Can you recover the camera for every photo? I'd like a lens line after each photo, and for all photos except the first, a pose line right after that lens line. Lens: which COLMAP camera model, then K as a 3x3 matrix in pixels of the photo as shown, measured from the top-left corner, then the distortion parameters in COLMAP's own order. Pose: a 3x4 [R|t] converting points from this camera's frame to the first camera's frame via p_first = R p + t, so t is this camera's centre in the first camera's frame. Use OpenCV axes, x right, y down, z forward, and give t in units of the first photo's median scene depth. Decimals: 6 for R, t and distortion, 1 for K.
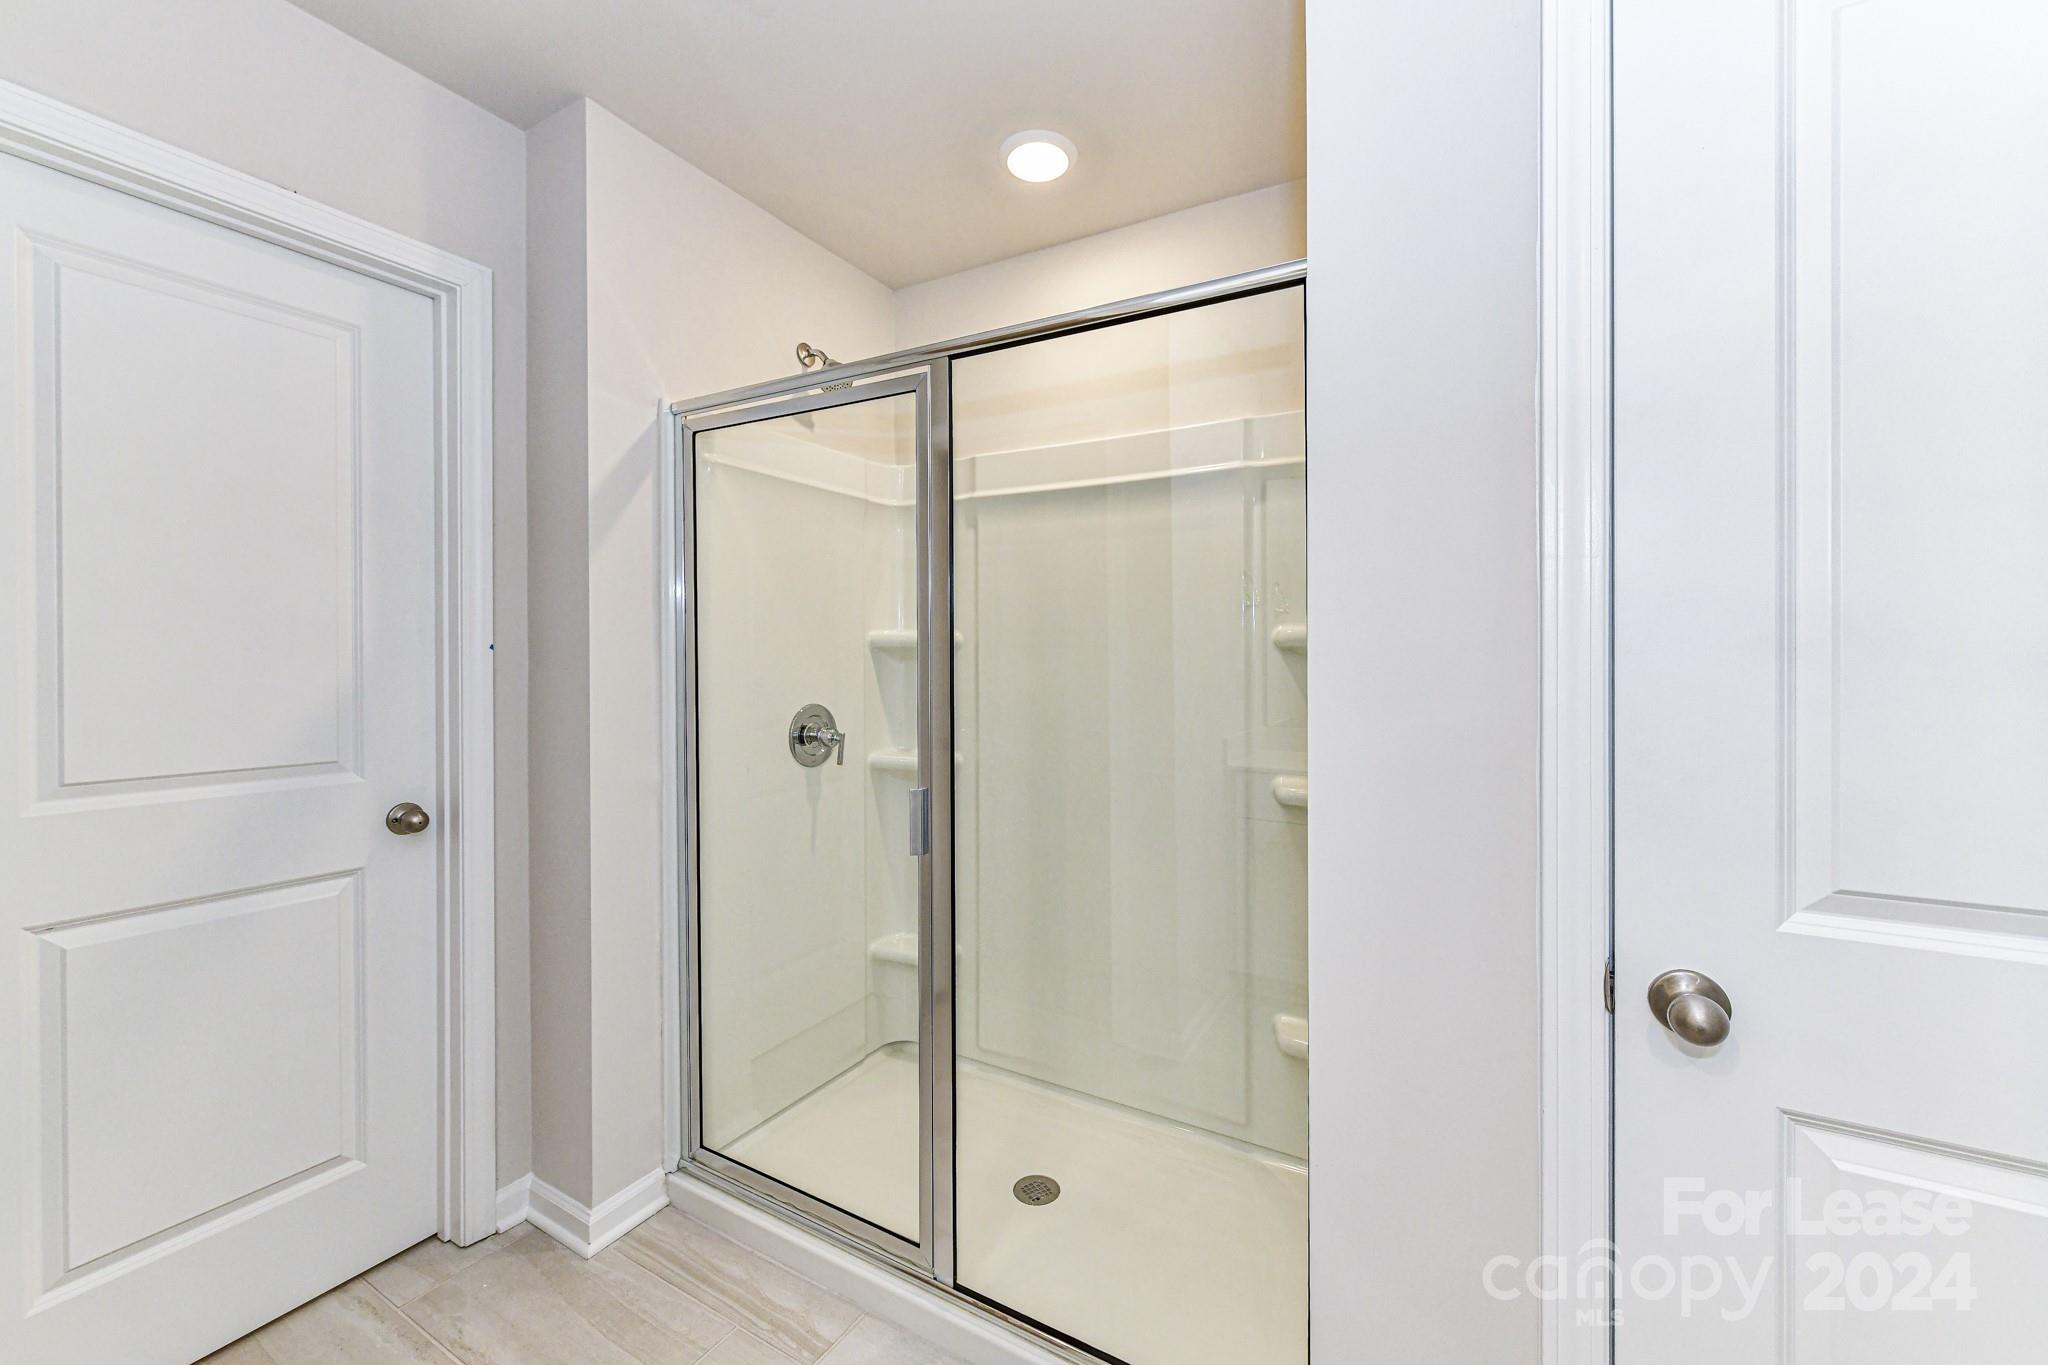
lens RADIAL K [[803.2, 0, 1029.5], [0, 803.2, 682.0], [0, 0, 1]] dist [-0.000625, 0.000541]
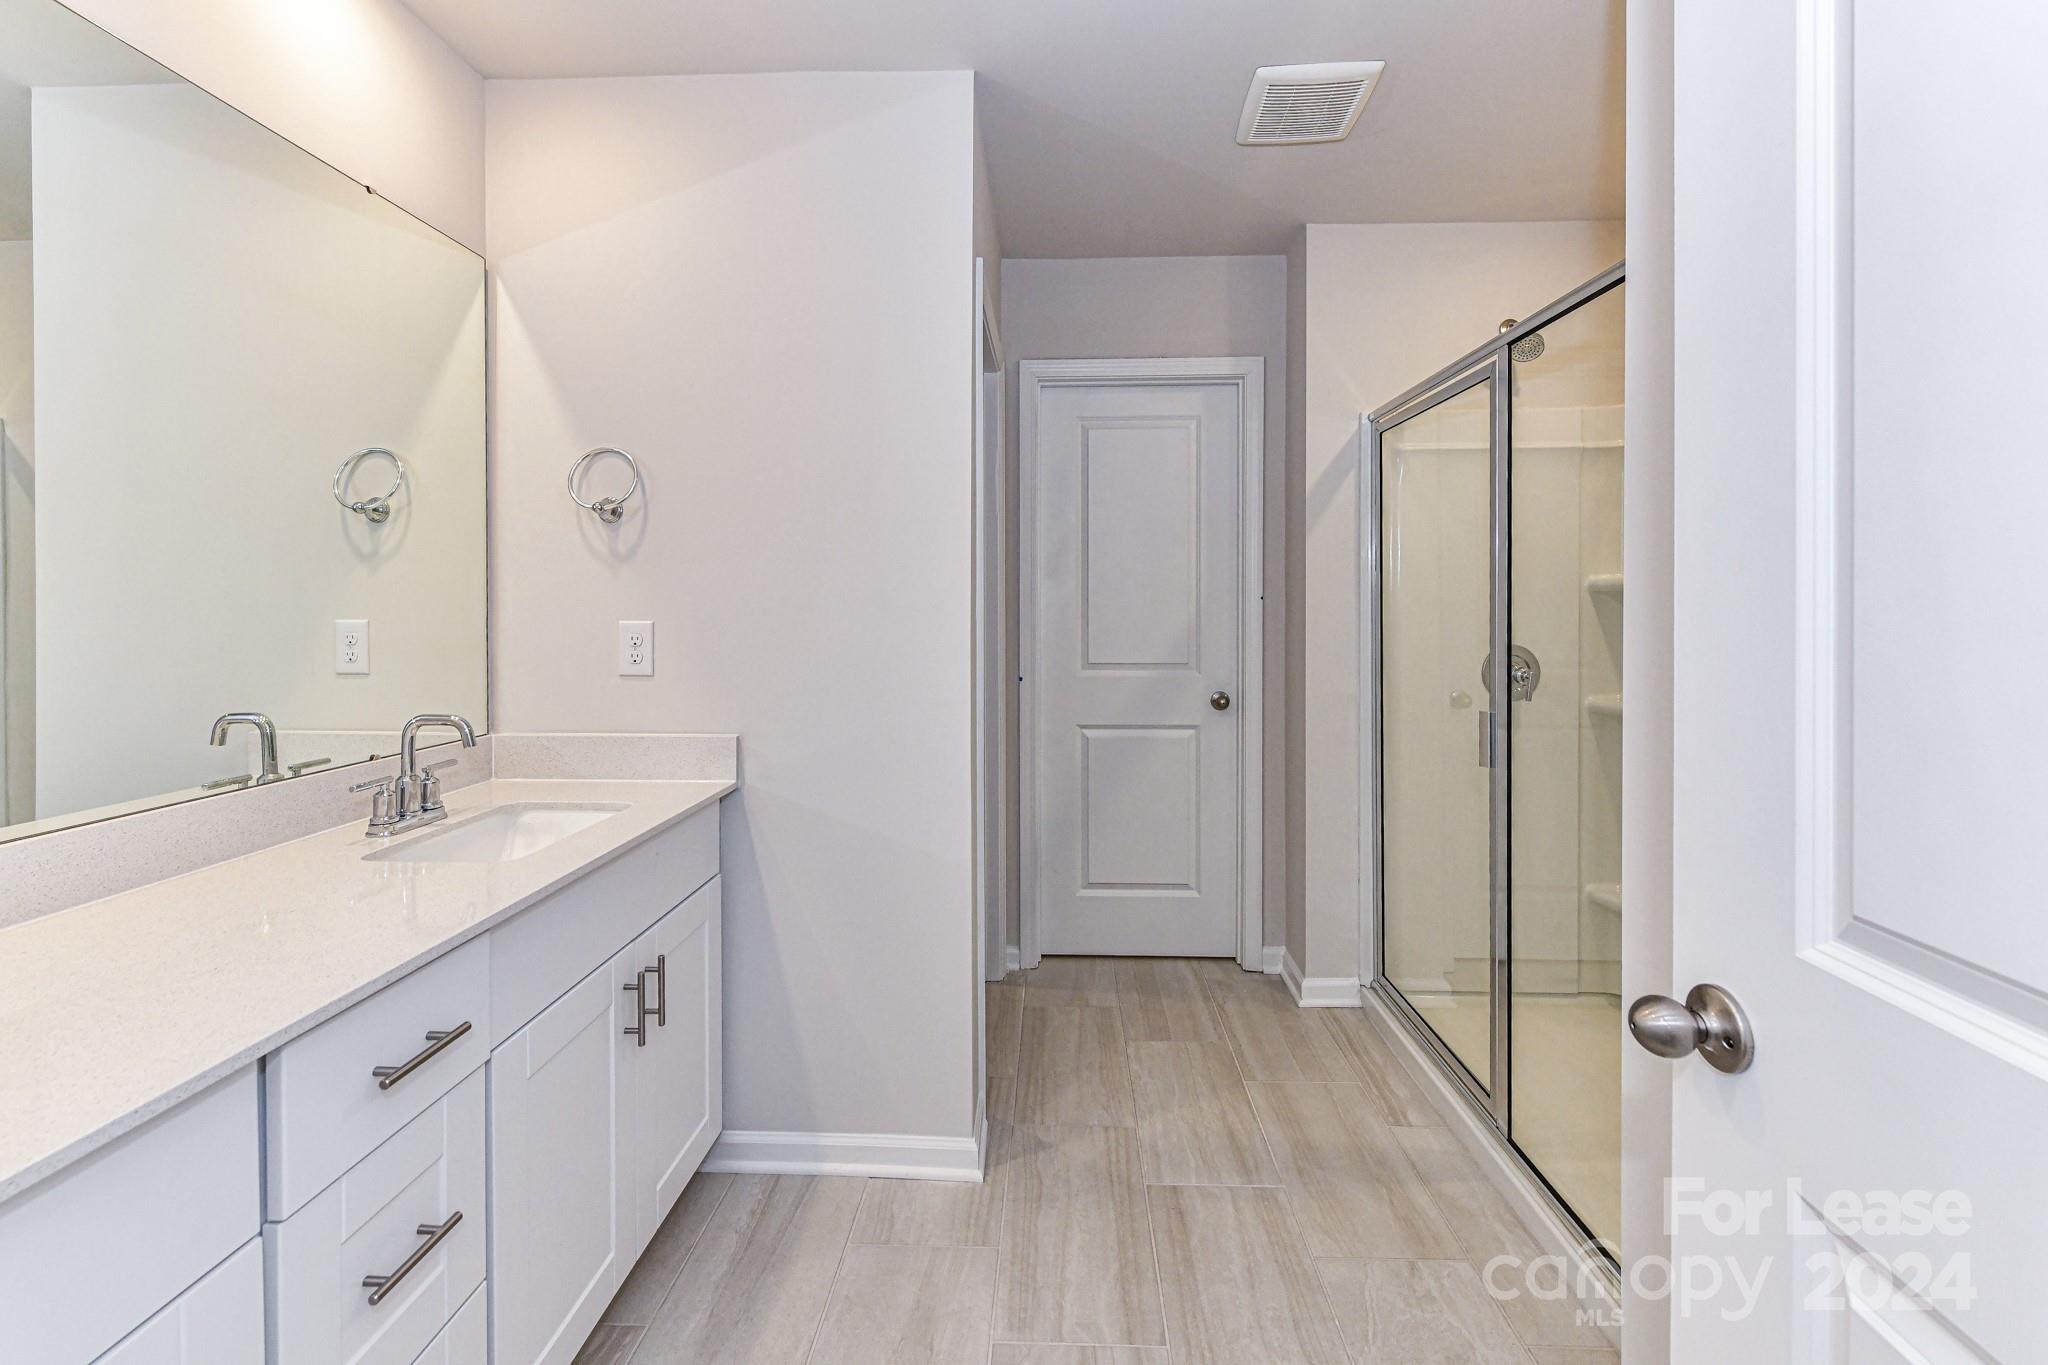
lens RADIAL K [[803.2, 0, 1029.5], [0, 803.2, 682.0], [0, 0, 1]] dist [-0.000625, 0.000541]
pose [[0.471427, 0.078388, -0.878415, 0.504315], [-0.019882, 0.996733, 0.078277, 0.006755], [0.881681, -0.019437, 0.471445, -0.144770]]
